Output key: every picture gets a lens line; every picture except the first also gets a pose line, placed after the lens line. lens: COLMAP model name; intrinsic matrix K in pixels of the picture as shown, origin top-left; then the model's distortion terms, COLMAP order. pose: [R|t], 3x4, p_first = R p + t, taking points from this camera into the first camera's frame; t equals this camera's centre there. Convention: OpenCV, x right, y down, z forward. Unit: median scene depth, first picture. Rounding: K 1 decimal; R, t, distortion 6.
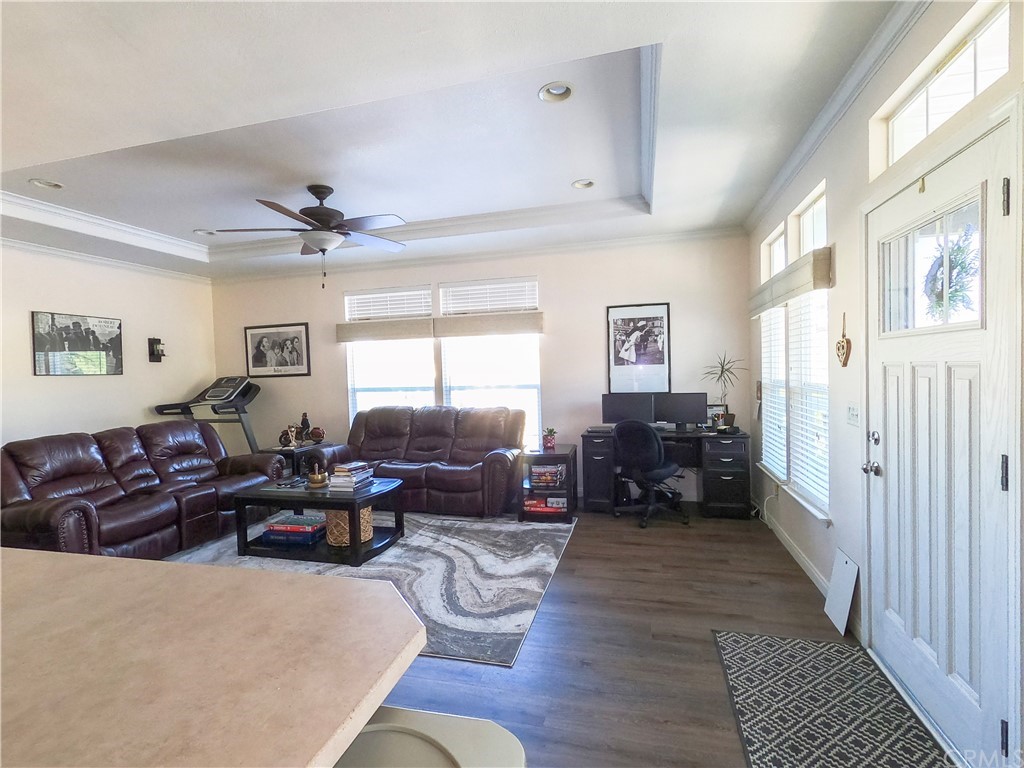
lens RADIAL K [[489.0, 0, 510.0], [0, 489.0, 386.0], [0, 0, 1]] dist [-0.004622, 0.000065]
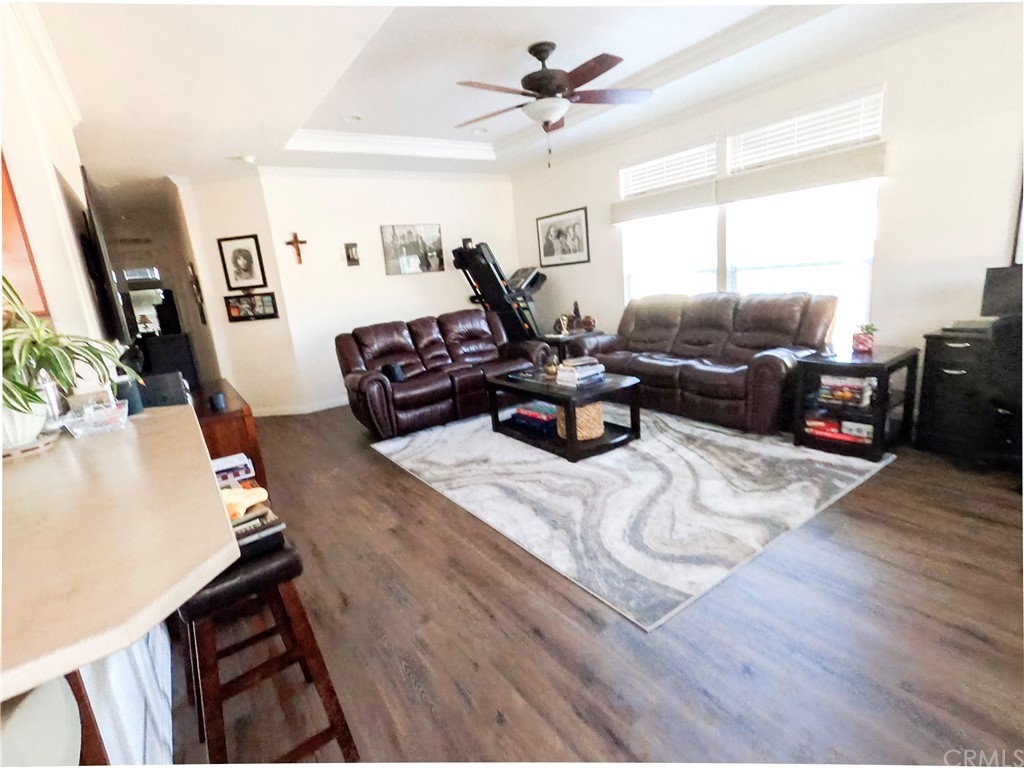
lens RADIAL K [[489.0, 0, 503.7], [0, 489.0, 377.0], [0, 0, 1]] dist [-0.004622, 0.000065]
pose [[0.764320, 0.090815, -0.638411, 0.148125], [0.051651, 0.978230, 0.200993, -0.003270], [0.642766, -0.186597, 0.742990, 0.165158]]
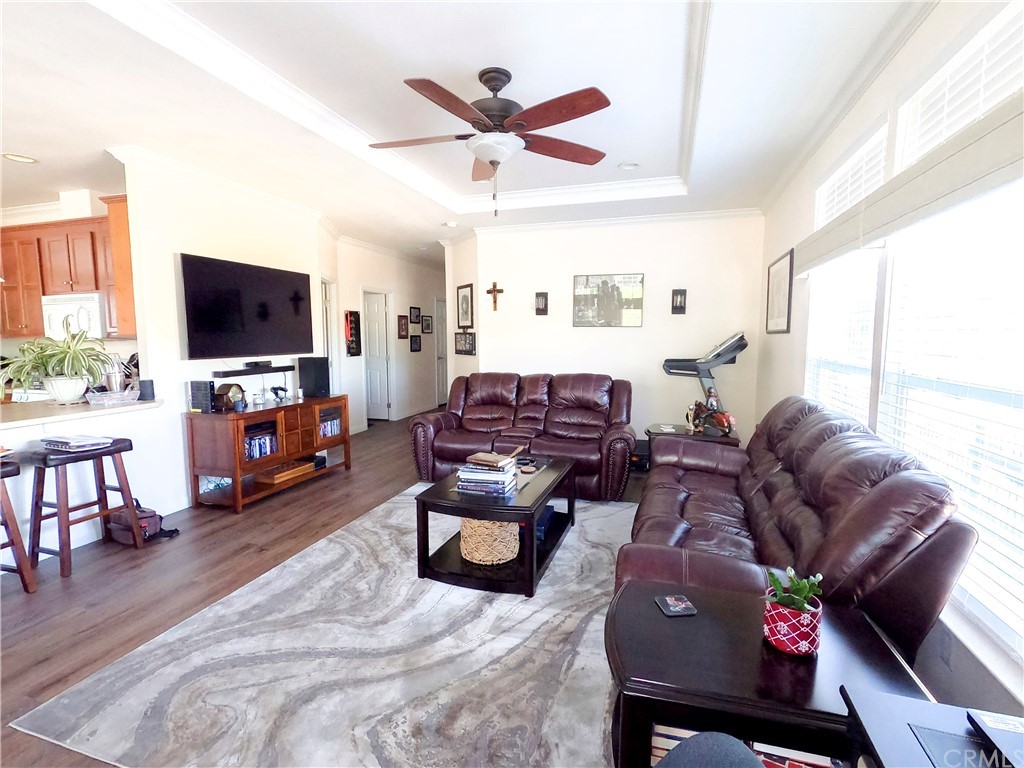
lens RADIAL K [[489.0, 0, 511.6], [0, 489.0, 386.4], [0, 0, 1]] dist [-0.004622, 0.000065]
pose [[-0.033150, 0.137636, -0.989928, 0.333702], [-0.027874, 0.989960, 0.138574, -0.041197], [0.999062, 0.032187, -0.028981, 0.903797]]
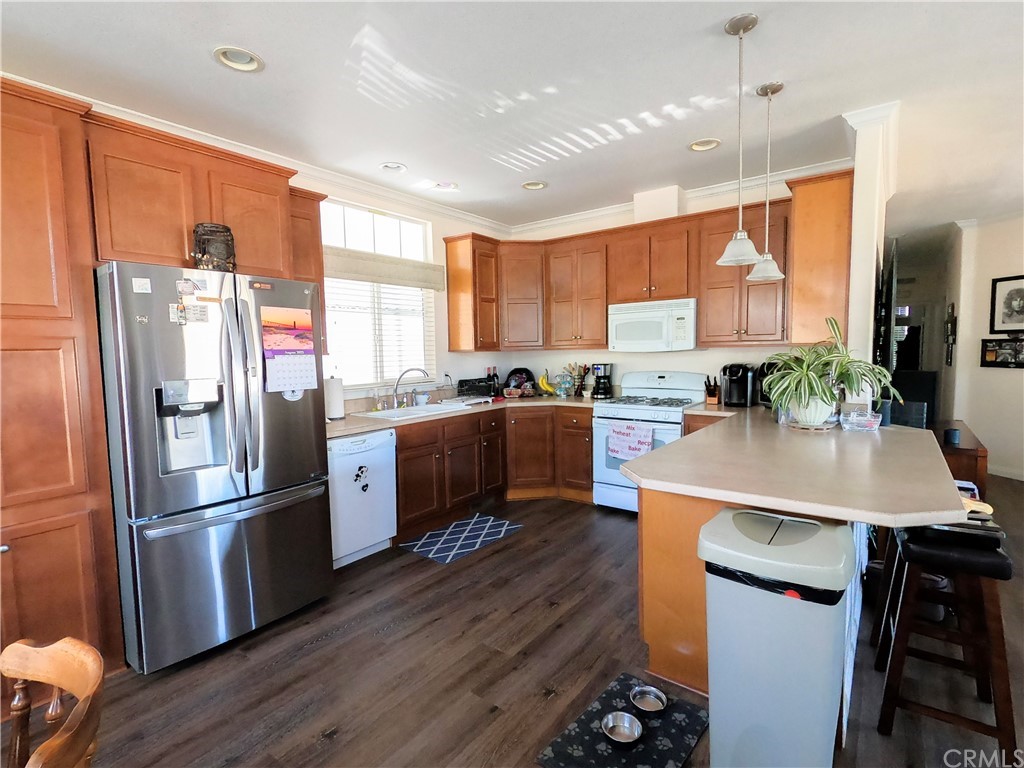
lens RADIAL K [[489.0, 0, 515.9], [0, 489.0, 384.9], [0, 0, 1]] dist [-0.004622, 0.000065]
pose [[-0.385588, 0.107224, -0.916419, 0.315169], [-0.004712, 0.992983, 0.118165, -0.014319], [0.922659, 0.049881, -0.382377, 0.085624]]
